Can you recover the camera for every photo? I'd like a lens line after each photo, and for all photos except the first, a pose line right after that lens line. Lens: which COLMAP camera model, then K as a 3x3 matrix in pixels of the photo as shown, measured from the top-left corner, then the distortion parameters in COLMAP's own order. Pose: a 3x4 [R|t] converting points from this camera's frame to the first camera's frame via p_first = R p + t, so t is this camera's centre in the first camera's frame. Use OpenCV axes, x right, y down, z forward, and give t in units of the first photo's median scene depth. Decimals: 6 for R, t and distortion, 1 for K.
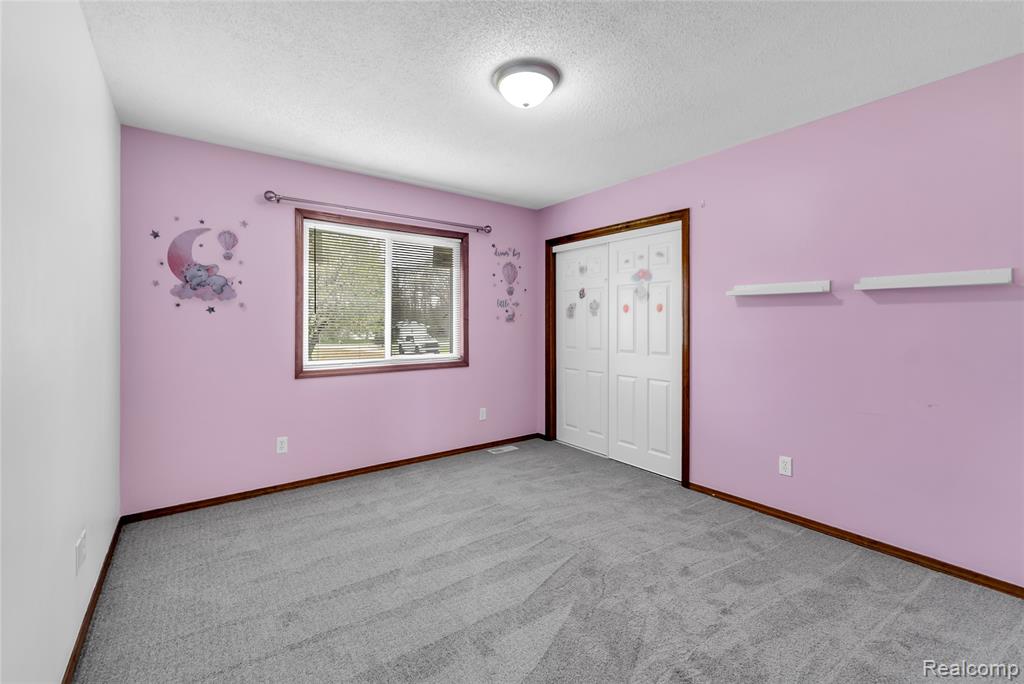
lens RADIAL K [[434.2, 0, 511.6], [0, 434.2, 316.8], [0, 0, 1]] dist [0.000271, -0.000023]
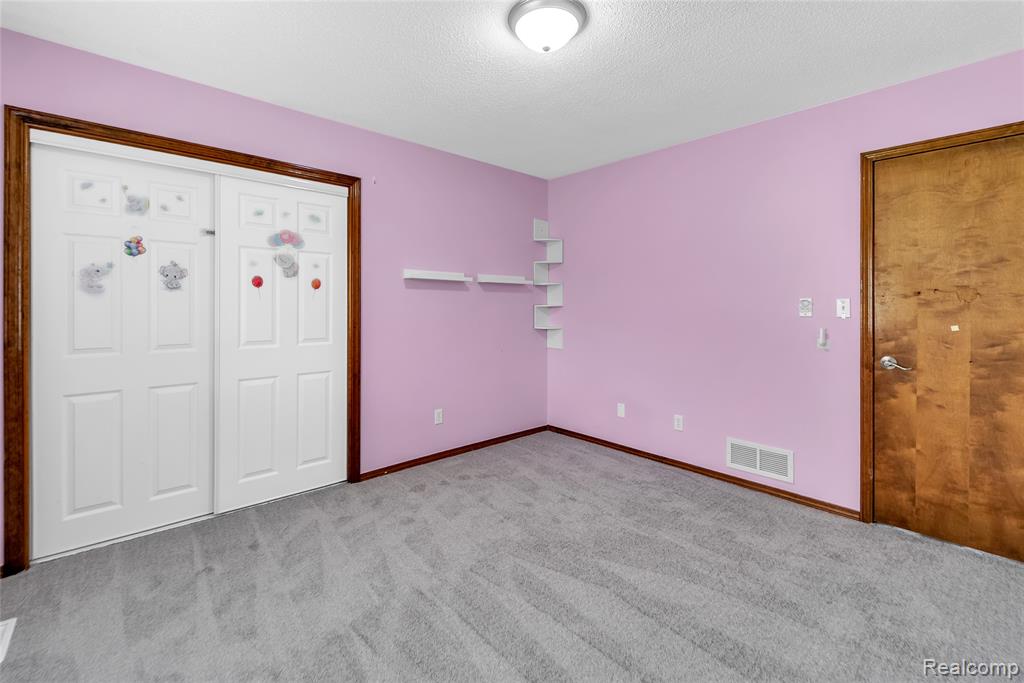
lens RADIAL K [[440.9, 0, 514.1], [0, 440.9, 298.1], [0, 0, 1]] dist [-0.000488, -0.000129]
pose [[-0.100398, 0.003503, 0.994941, -0.538656], [-0.025354, 0.999660, -0.006078, 0.001193], [-0.994624, -0.025836, -0.100275, 0.739898]]
